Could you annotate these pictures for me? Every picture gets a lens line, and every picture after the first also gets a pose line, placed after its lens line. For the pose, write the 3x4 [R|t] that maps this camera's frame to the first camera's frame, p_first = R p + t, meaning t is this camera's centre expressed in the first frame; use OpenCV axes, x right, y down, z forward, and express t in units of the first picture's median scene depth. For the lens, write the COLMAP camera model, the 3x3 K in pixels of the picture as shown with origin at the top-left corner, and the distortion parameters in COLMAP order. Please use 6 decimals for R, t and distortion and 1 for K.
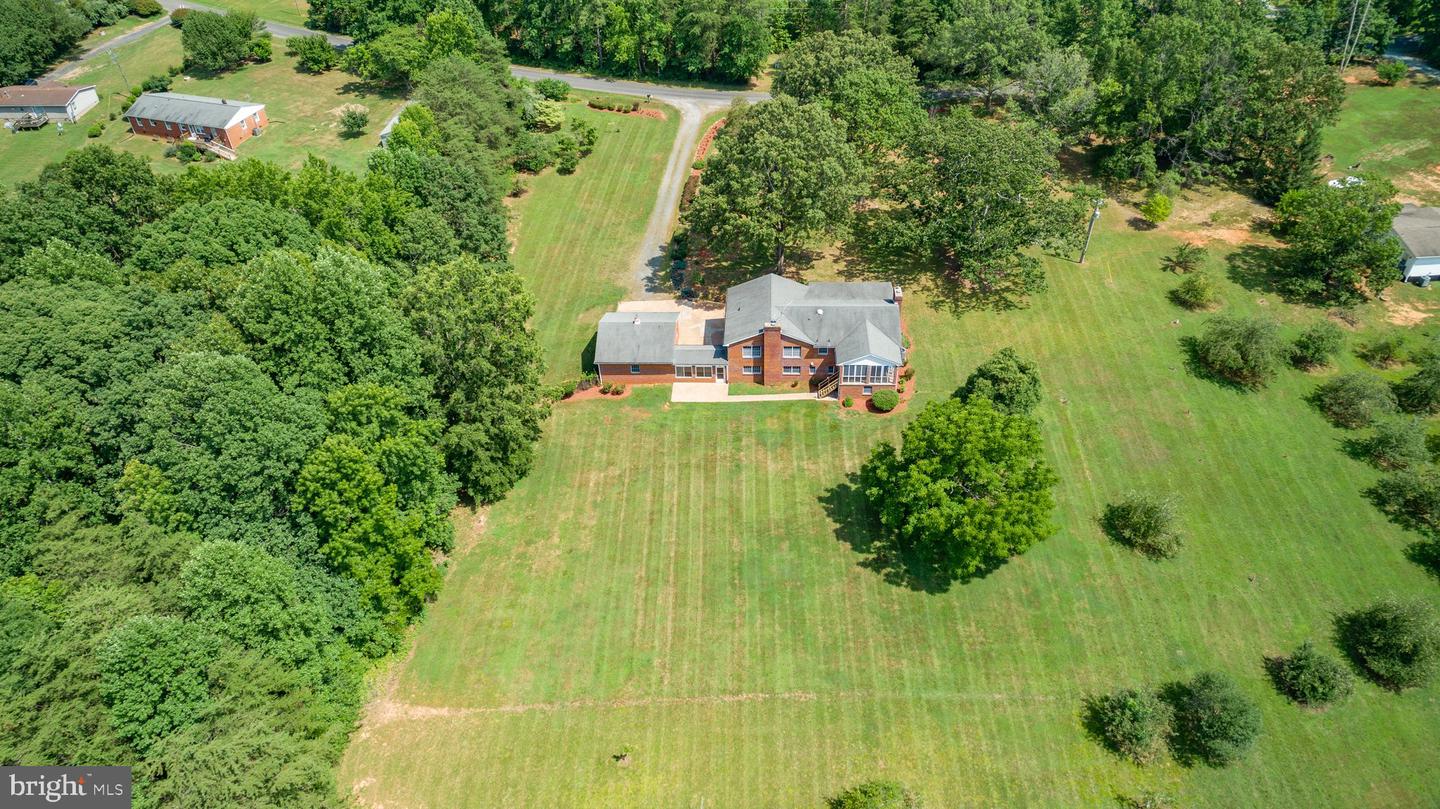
lens RADIAL K [[968.9, 0, 718.0], [0, 968.9, 404.5], [0, 0, 1]] dist [-0.012946, 0.011062]
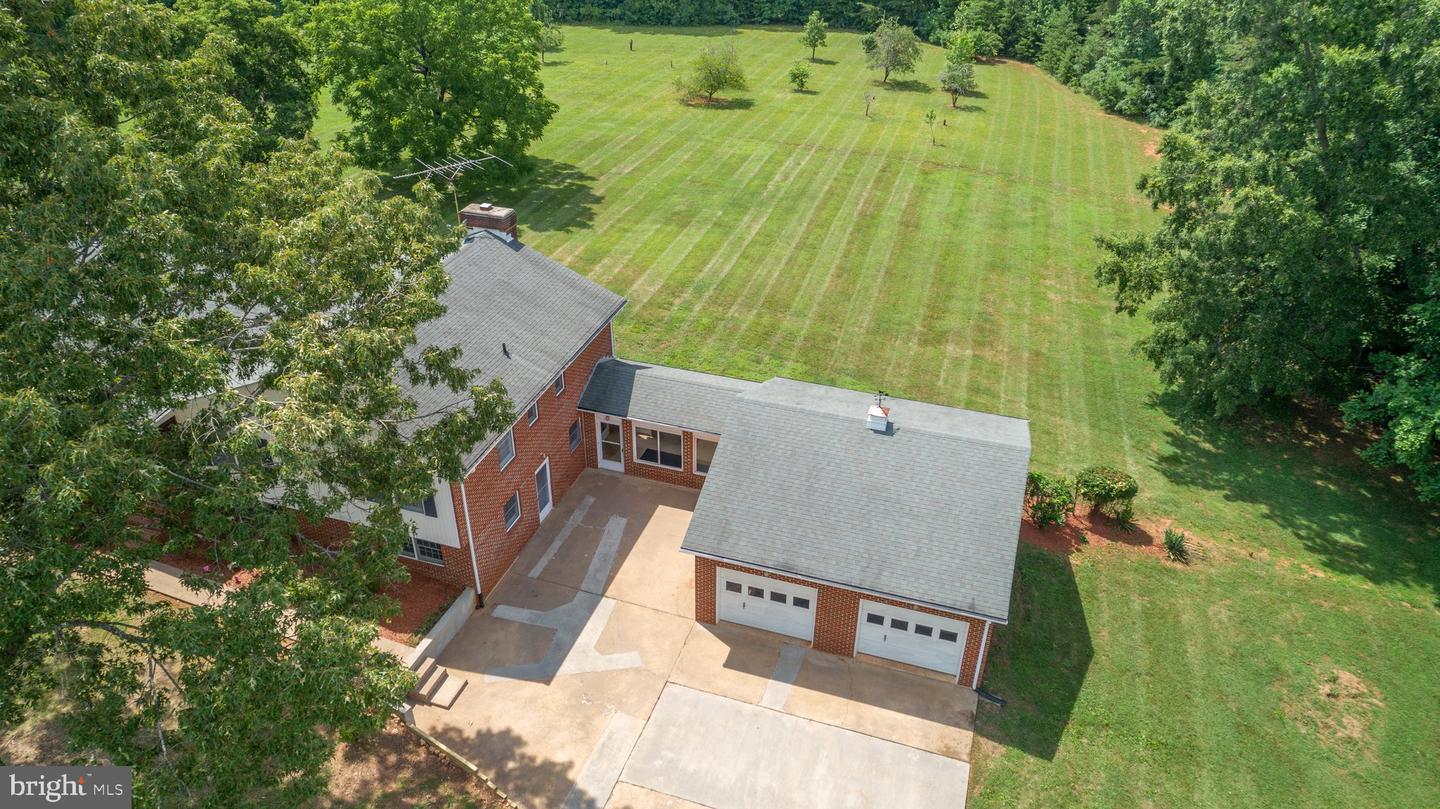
lens RADIAL K [[968.9, 0, 719.7], [0, 968.9, 406.3], [0, 0, 1]] dist [-0.012946, 0.011062]
pose [[-0.963803, -0.127449, 0.234180, -0.104854], [0.180566, 0.334215, 0.925038, -0.340818], [-0.196162, 0.933840, -0.299105, 1.099242]]
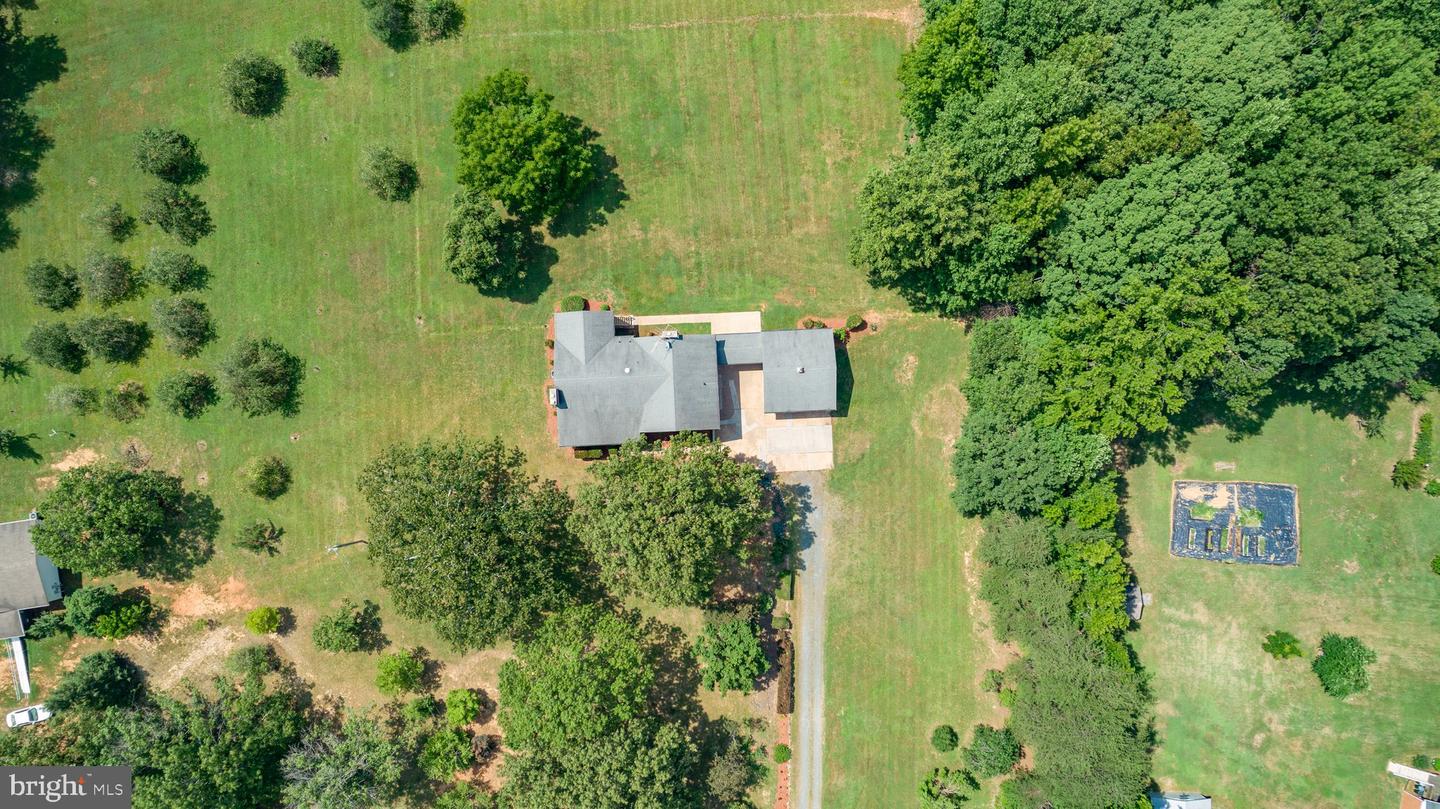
lens RADIAL K [[968.9, 0, 718.5], [0, 968.9, 401.4], [0, 0, 1]] dist [-0.012946, 0.011062]
pose [[-0.995687, 0.090500, 0.020444, -0.013778], [-0.041272, -0.629380, 0.776001, -0.939695], [0.083095, 0.771810, 0.630400, 0.356525]]
